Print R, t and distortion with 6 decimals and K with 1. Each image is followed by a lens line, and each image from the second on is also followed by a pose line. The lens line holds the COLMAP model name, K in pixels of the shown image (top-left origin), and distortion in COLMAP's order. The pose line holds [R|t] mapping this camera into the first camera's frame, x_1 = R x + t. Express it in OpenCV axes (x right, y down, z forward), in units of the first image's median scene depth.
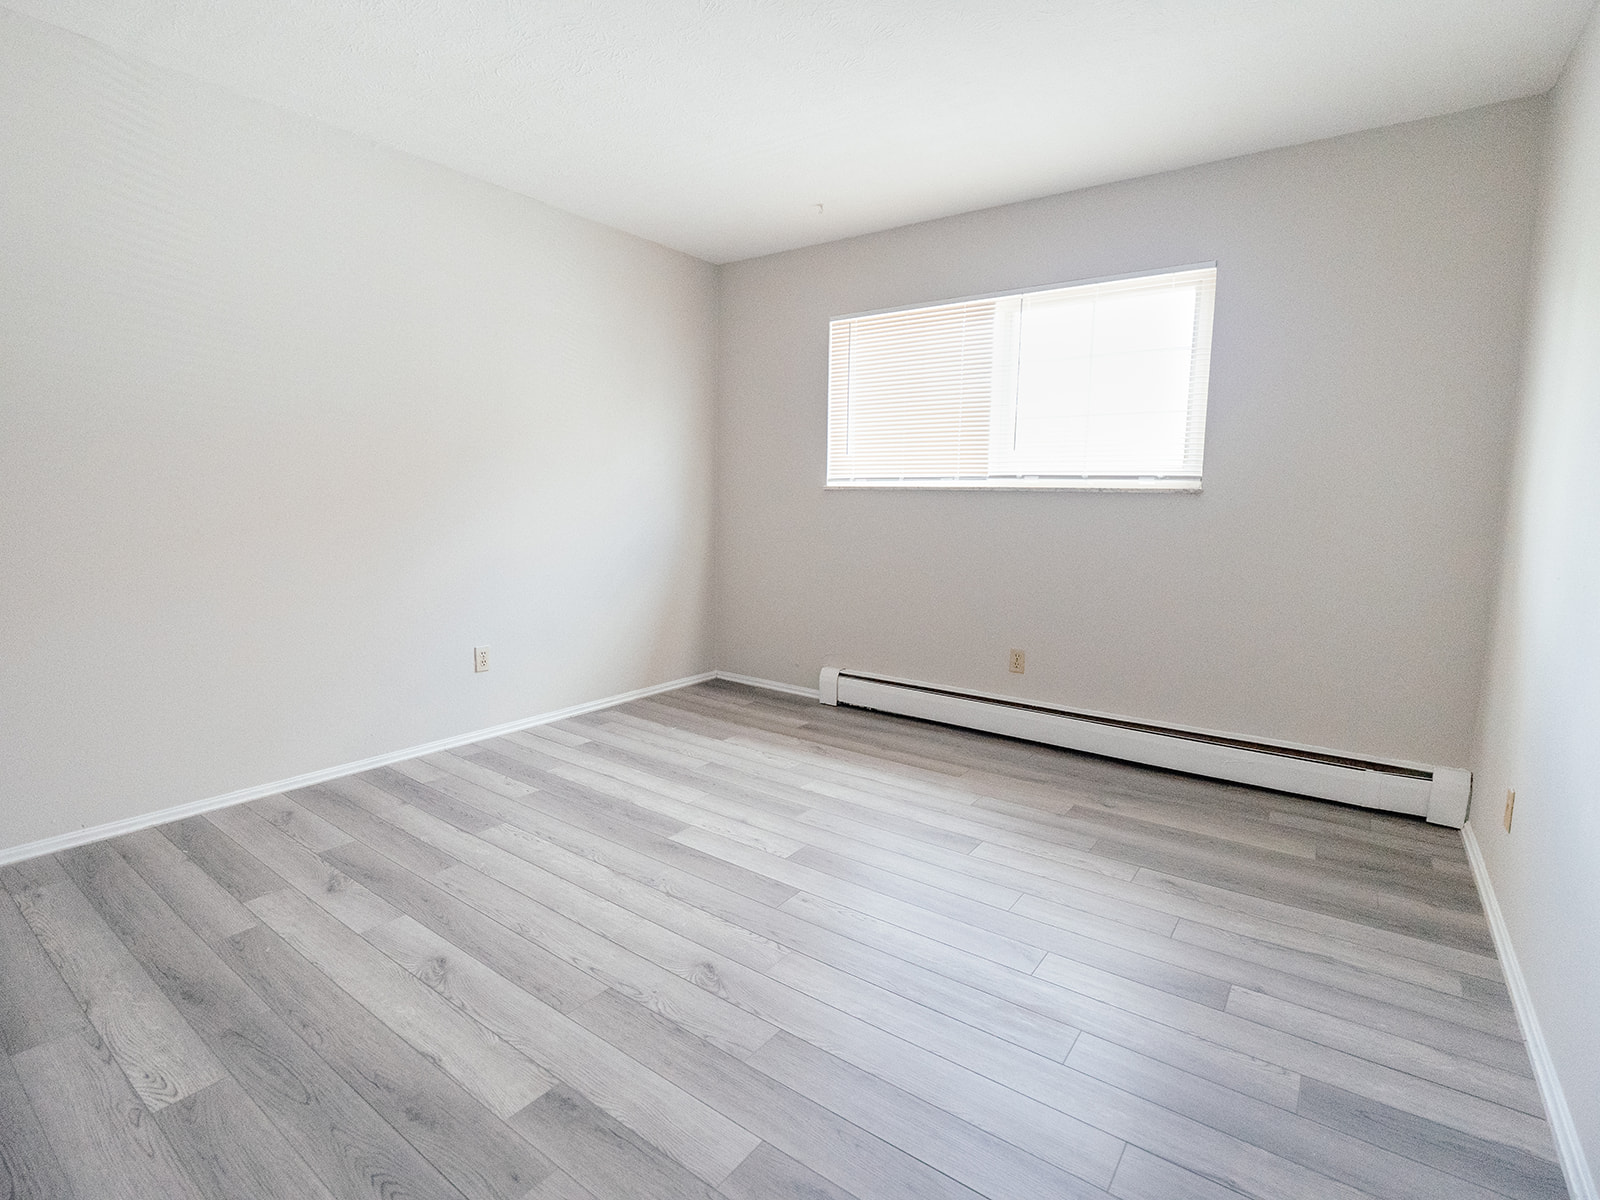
lens RADIAL K [[773.8, 0, 800.1], [0, 773.8, 602.0], [0, 0, 1]] dist [-0.006595, -0.000553]
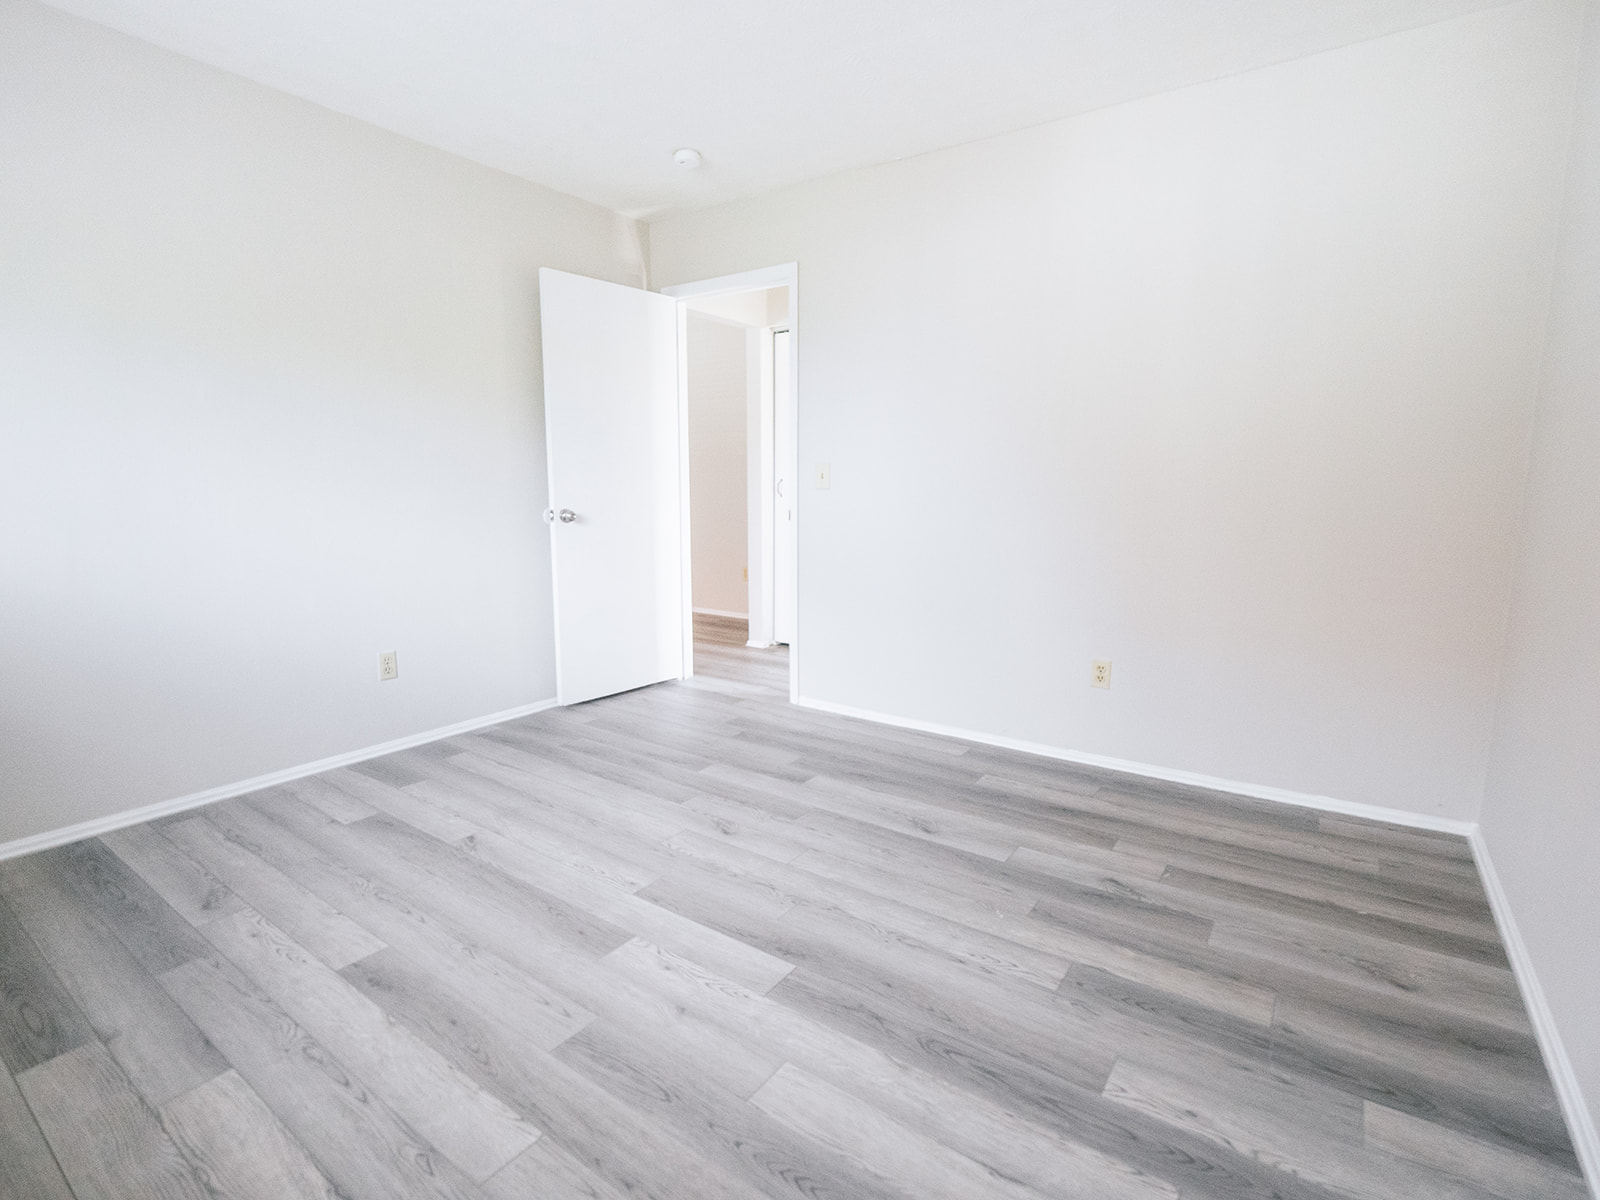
lens RADIAL K [[773.8, 0, 798.8], [0, 773.8, 600.2], [0, 0, 1]] dist [-0.006595, -0.000553]
pose [[-0.999826, -0.014689, -0.011468, -0.187389], [-0.017322, 0.959476, 0.281256, -0.239725], [0.006872, 0.281406, -0.959564, 1.825252]]
